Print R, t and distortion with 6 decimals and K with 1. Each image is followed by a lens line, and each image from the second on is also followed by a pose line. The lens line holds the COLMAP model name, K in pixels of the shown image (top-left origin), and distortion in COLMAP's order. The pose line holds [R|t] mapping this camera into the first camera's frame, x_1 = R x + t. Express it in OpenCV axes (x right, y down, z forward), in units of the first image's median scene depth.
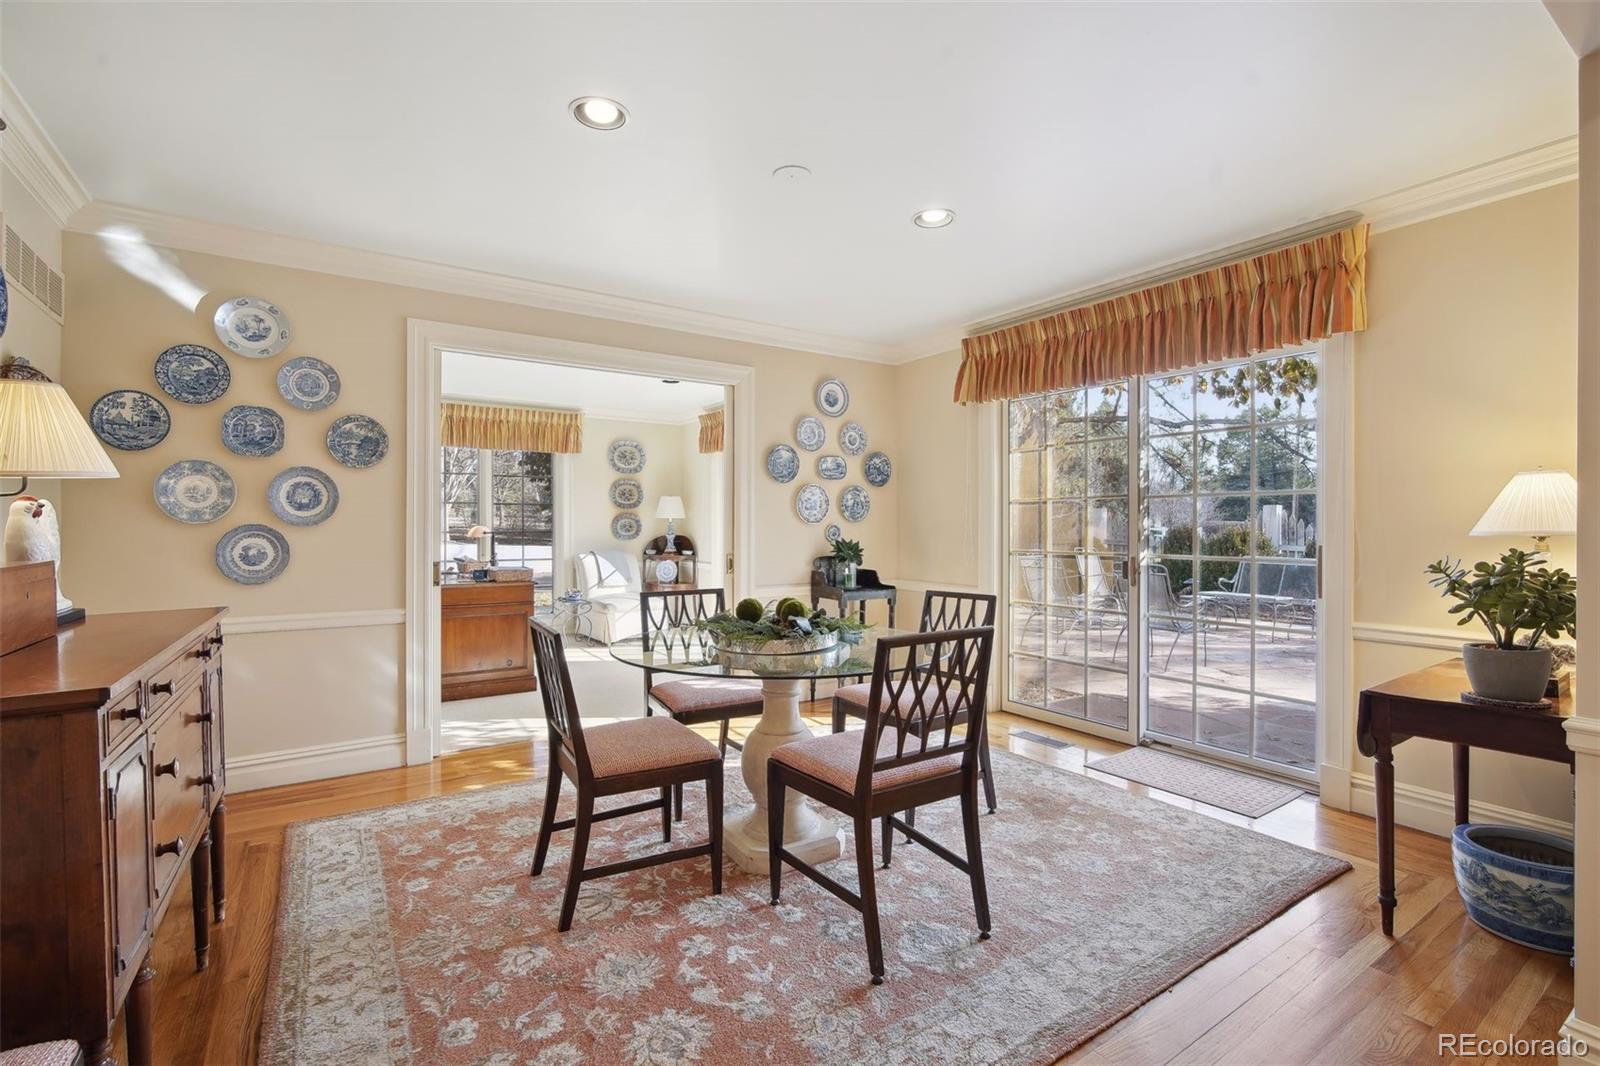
lens RADIAL K [[728.9, 0, 794.3], [0, 728.9, 532.5], [0, 0, 1]] dist [-0.008219, 0.002472]
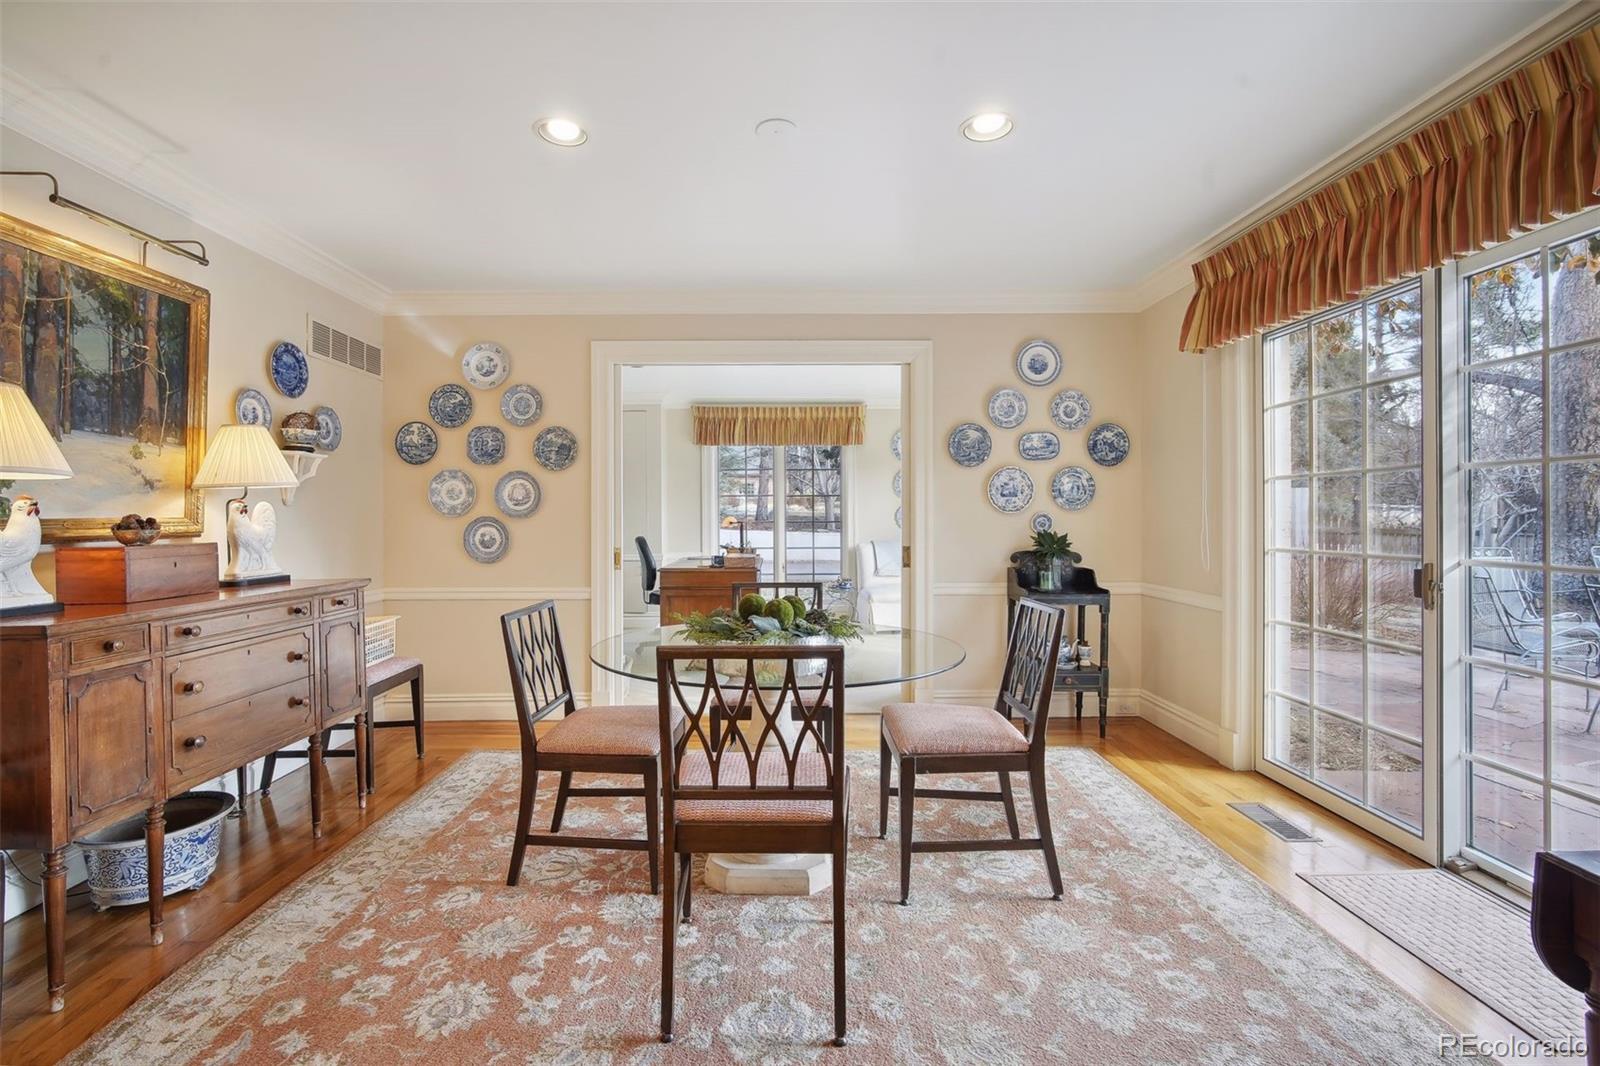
lens RADIAL K [[728.9, 0, 789.5], [0, 728.9, 521.7], [0, 0, 1]] dist [-0.008219, 0.002472]
pose [[0.829980, 0.000793, -0.557792, 0.304544], [-0.000392, 1.000000, 0.000838, -0.002249], [0.557792, -0.000477, 0.829980, 0.150207]]
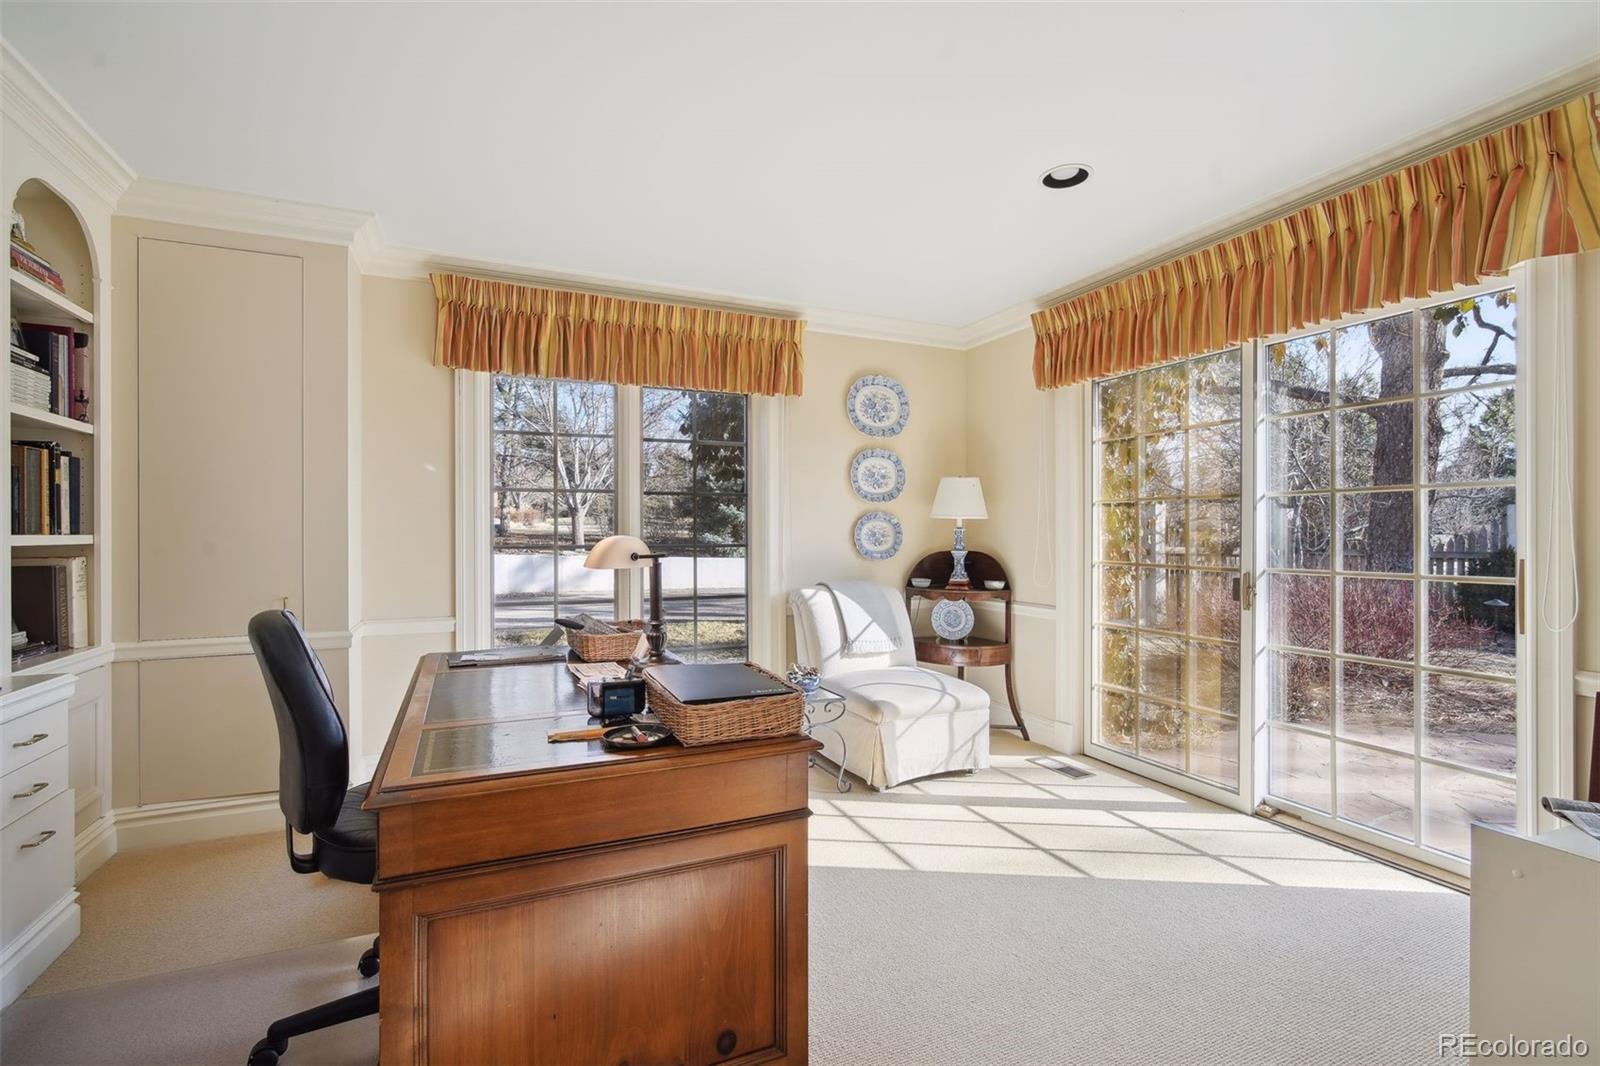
lens RADIAL K [[728.9, 0, 801.5], [0, 728.9, 537.6], [0, 0, 1]] dist [-0.008219, 0.002472]
pose [[0.985999, -0.004503, -0.166690, -0.324594], [0.002836, 0.999944, -0.010233, -0.001784], [0.166726, 0.009617, 0.985956, 0.763094]]
